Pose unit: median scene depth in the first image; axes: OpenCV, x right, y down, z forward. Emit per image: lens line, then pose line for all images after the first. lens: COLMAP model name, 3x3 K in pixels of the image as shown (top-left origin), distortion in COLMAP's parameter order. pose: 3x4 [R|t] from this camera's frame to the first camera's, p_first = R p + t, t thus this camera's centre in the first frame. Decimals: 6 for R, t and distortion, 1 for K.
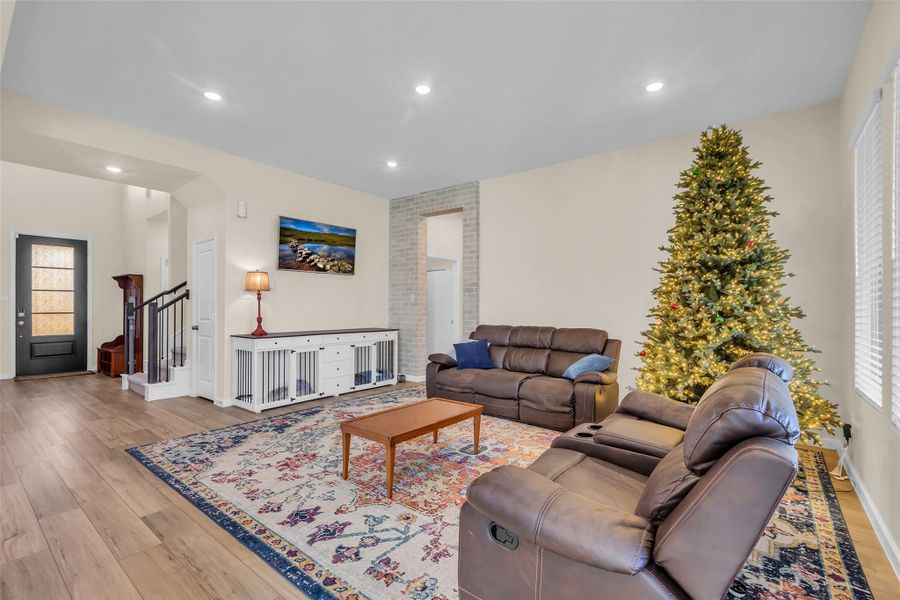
lens RADIAL K [[402.0, 0, 456.4], [0, 402.0, 305.7], [0, 0, 1]] dist [0.001494, 0.000377]
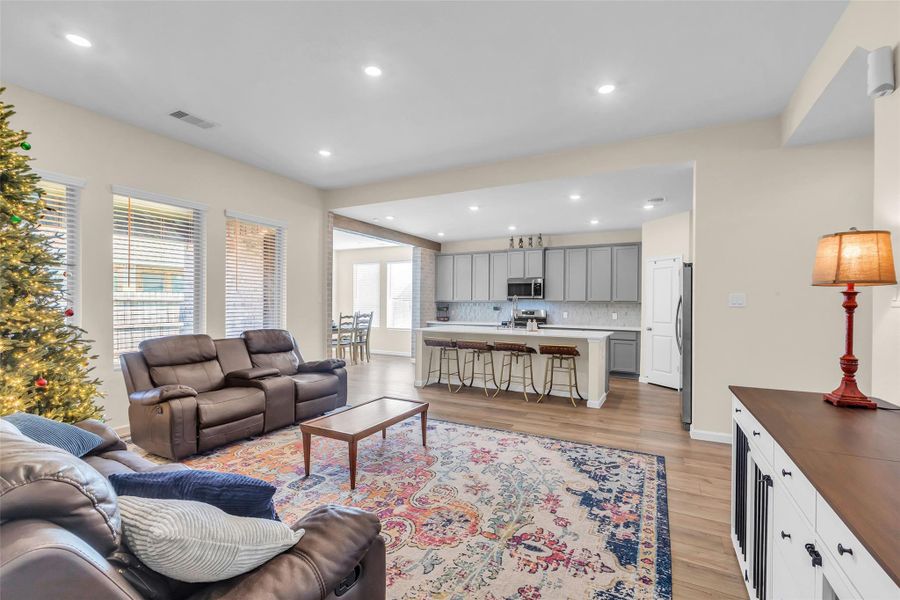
lens RADIAL K [[404.0, 0, 454.0], [0, 404.0, 298.5], [0, 0, 1]] dist [0.000980, 0.000299]
pose [[-0.982330, -0.014209, -0.186618, -0.061881], [-0.010862, 0.999762, -0.018942, -0.012723], [0.186843, -0.016580, -0.982250, 1.208274]]
